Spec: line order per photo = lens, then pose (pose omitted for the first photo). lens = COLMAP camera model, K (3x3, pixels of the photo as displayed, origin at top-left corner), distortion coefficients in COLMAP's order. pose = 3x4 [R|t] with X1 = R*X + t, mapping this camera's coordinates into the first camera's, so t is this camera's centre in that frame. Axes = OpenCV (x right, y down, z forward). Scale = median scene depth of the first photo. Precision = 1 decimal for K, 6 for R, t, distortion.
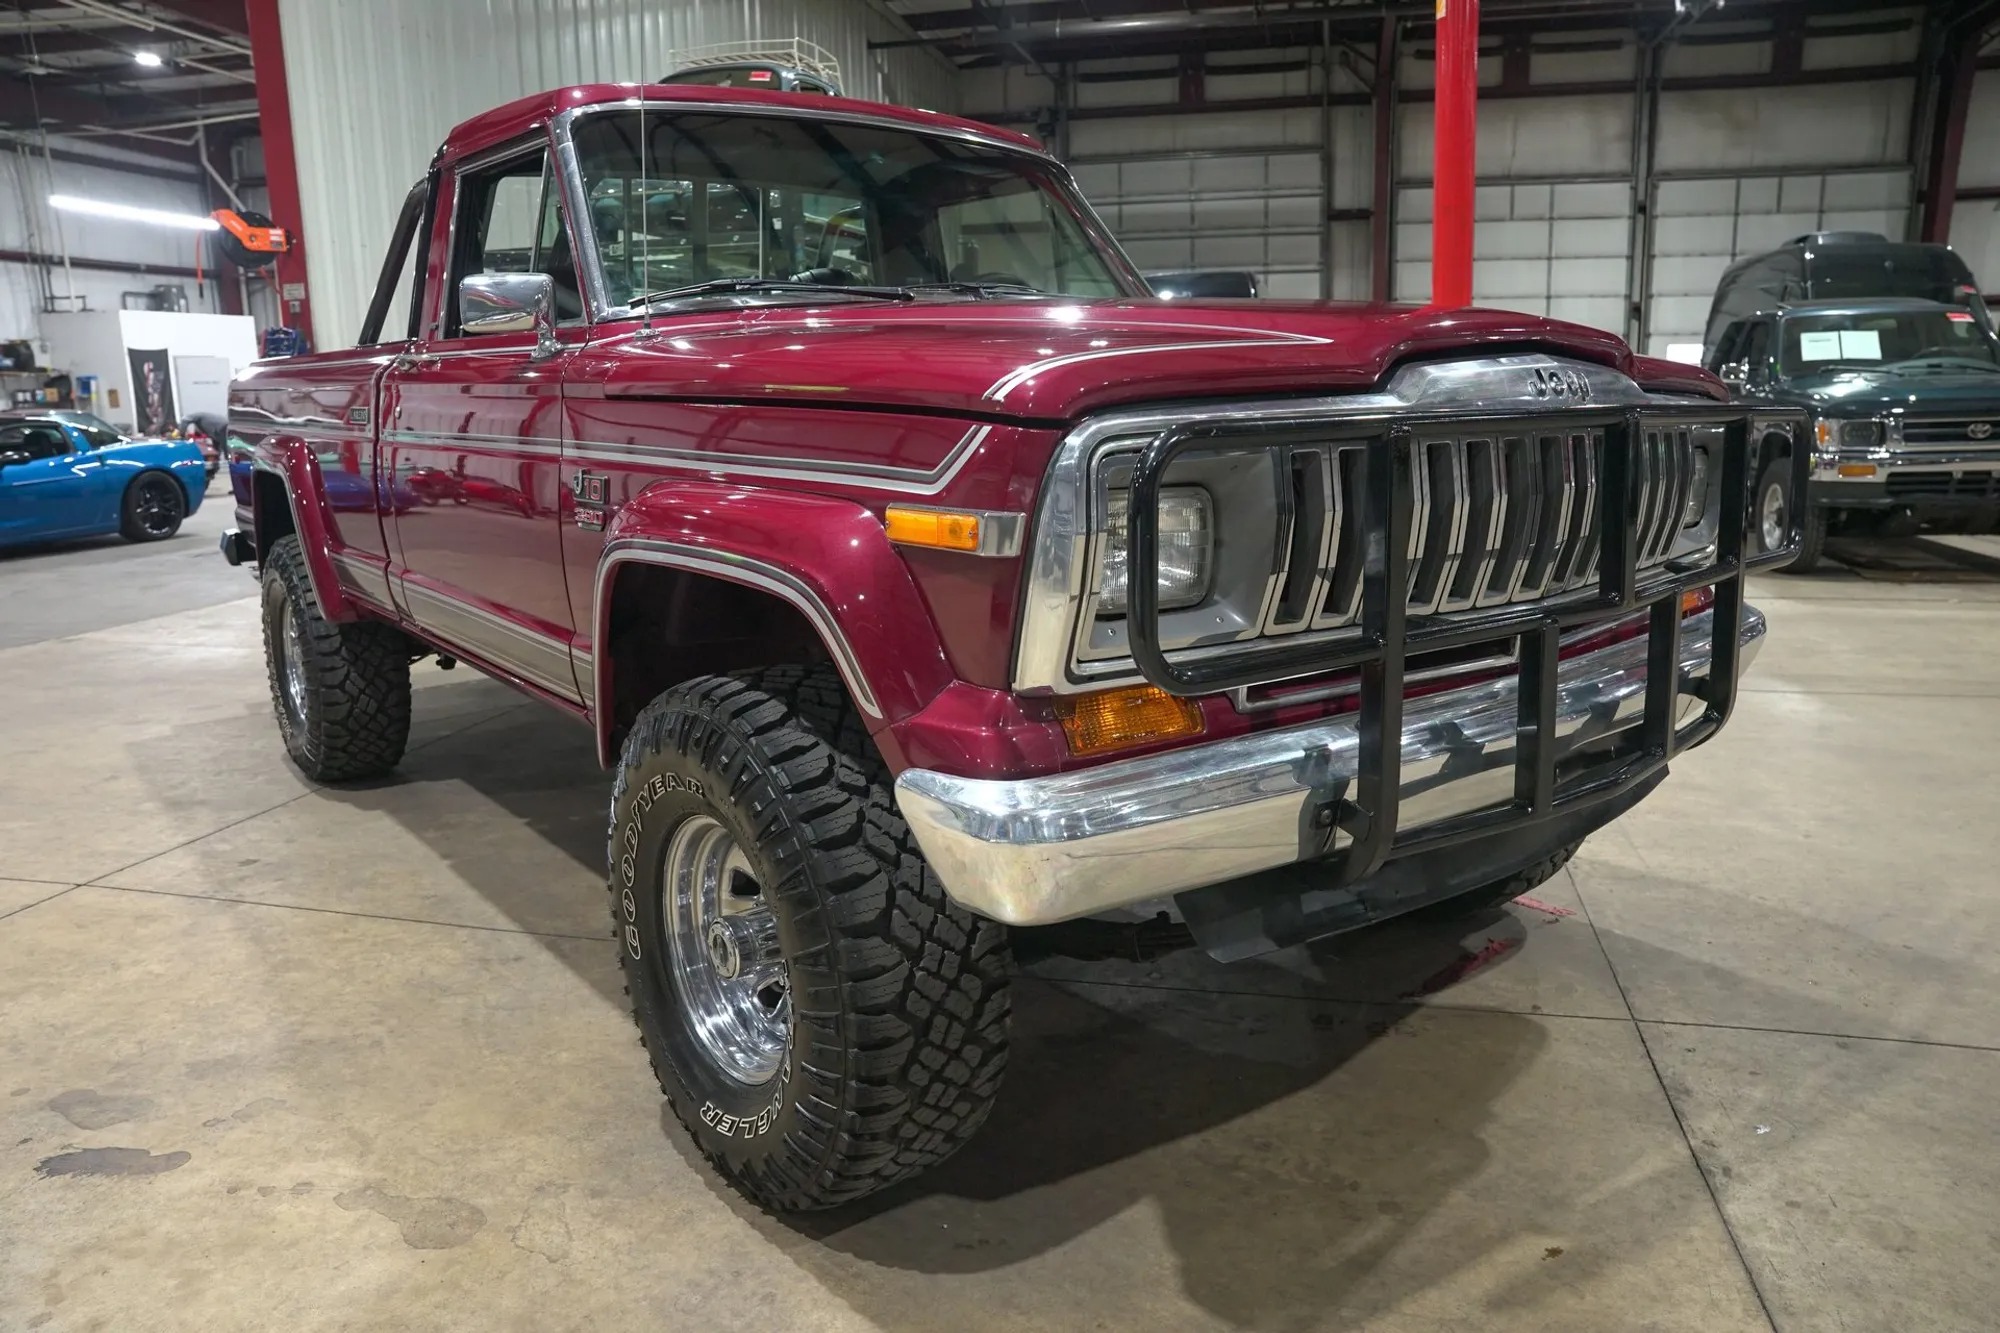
lens RADIAL K [[1364.8, 0, 1009.2], [0, 1364.8, 657.3], [0, 0, 1]] dist [-0.131702, 0.100659]
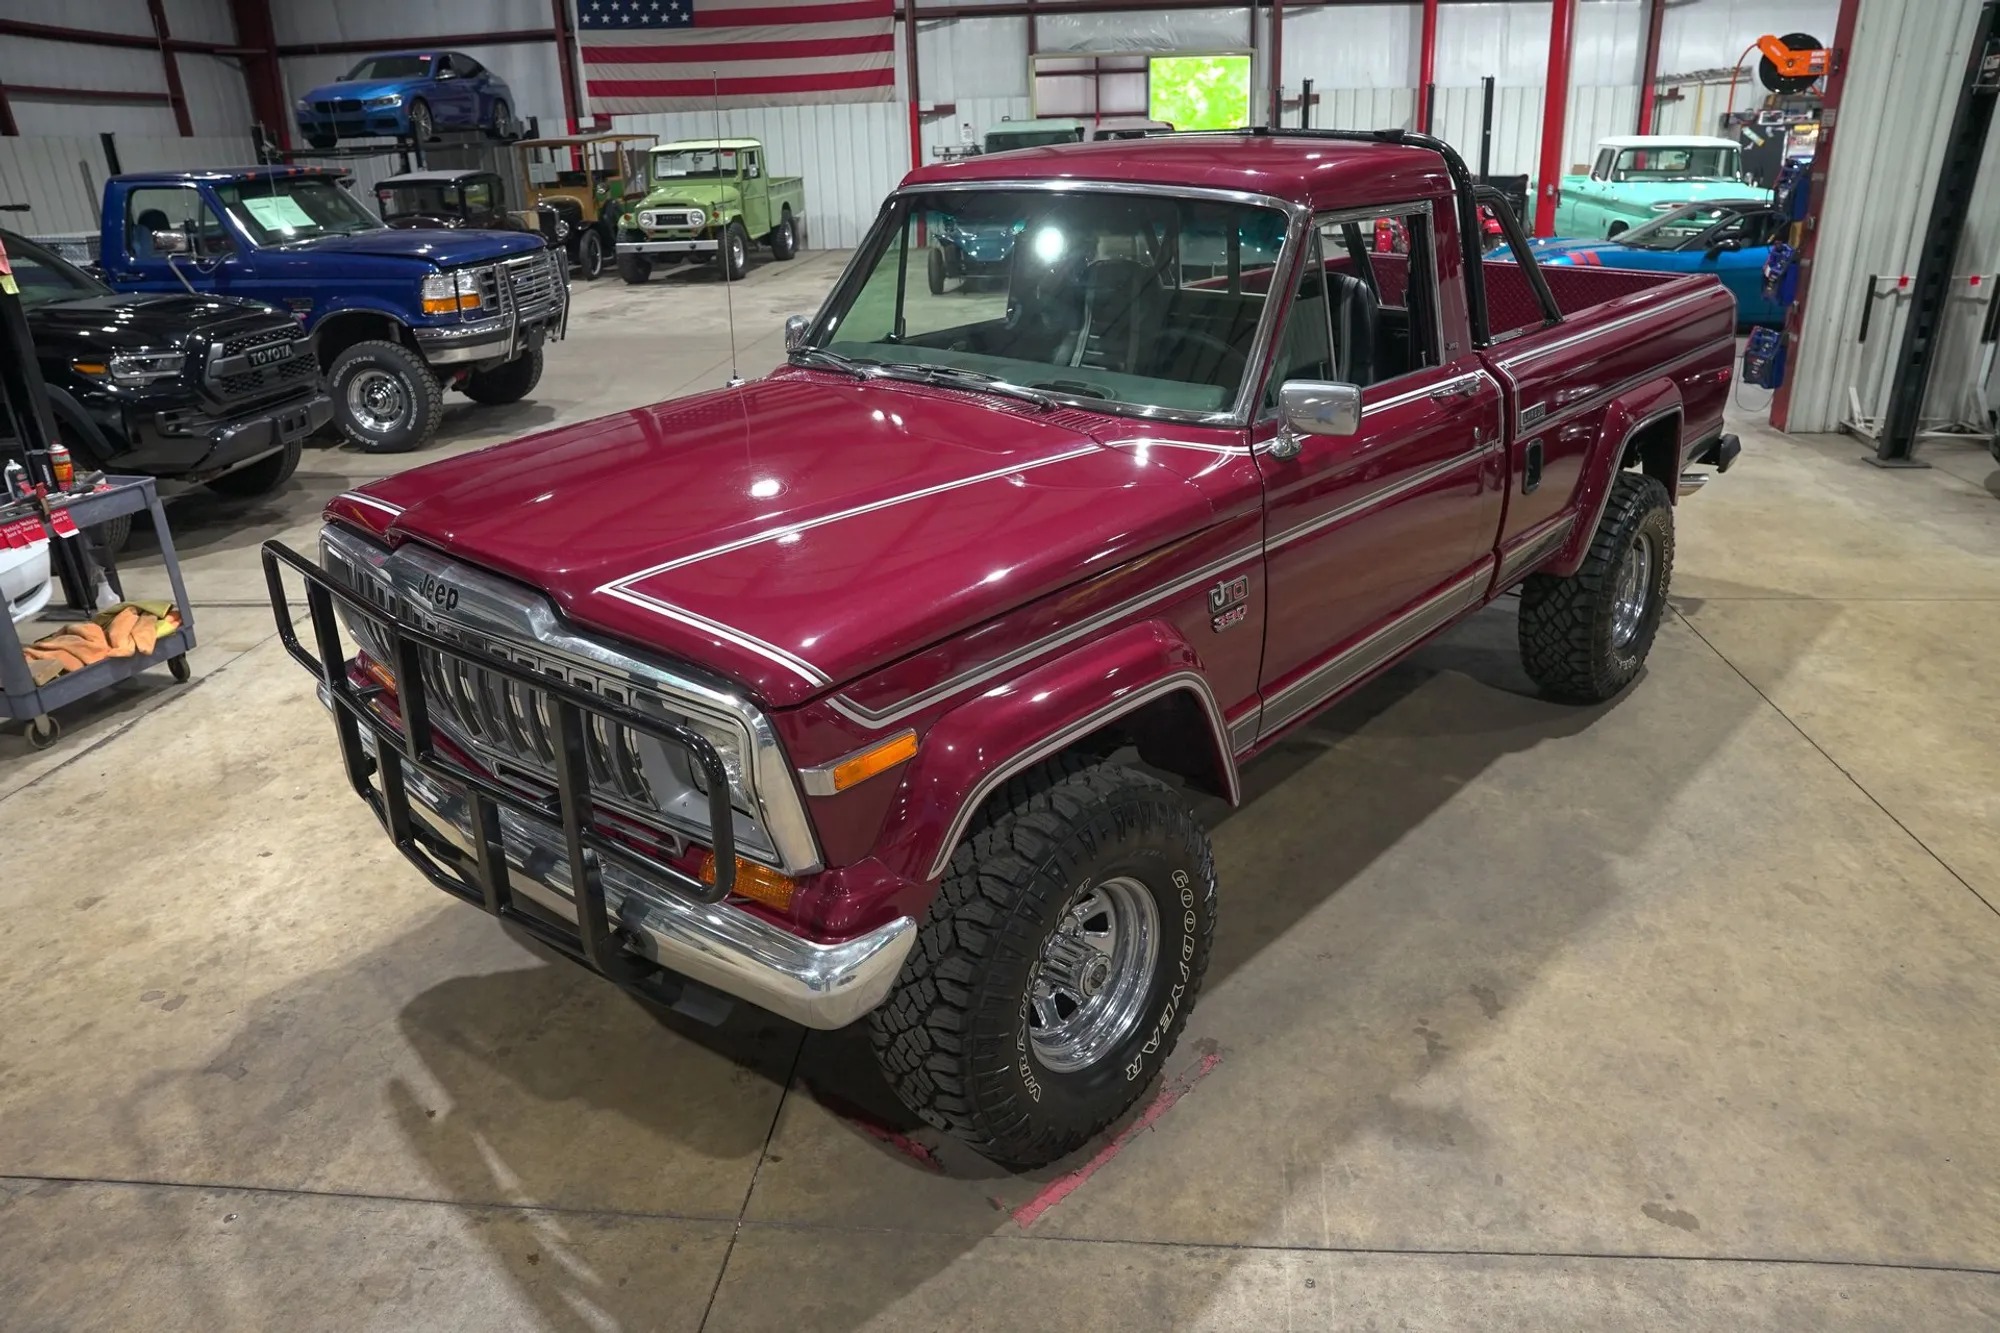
lens RADIAL K [[1364.8, 0, 1006.7], [0, 1364.8, 668.2], [0, 0, 1]] dist [-0.131702, 0.100659]
pose [[0.146970, 0.384491, -0.911354, 1.420788], [-0.169251, 0.917546, 0.359810, -0.581027], [0.974553, 0.101366, 0.199927, 1.060450]]
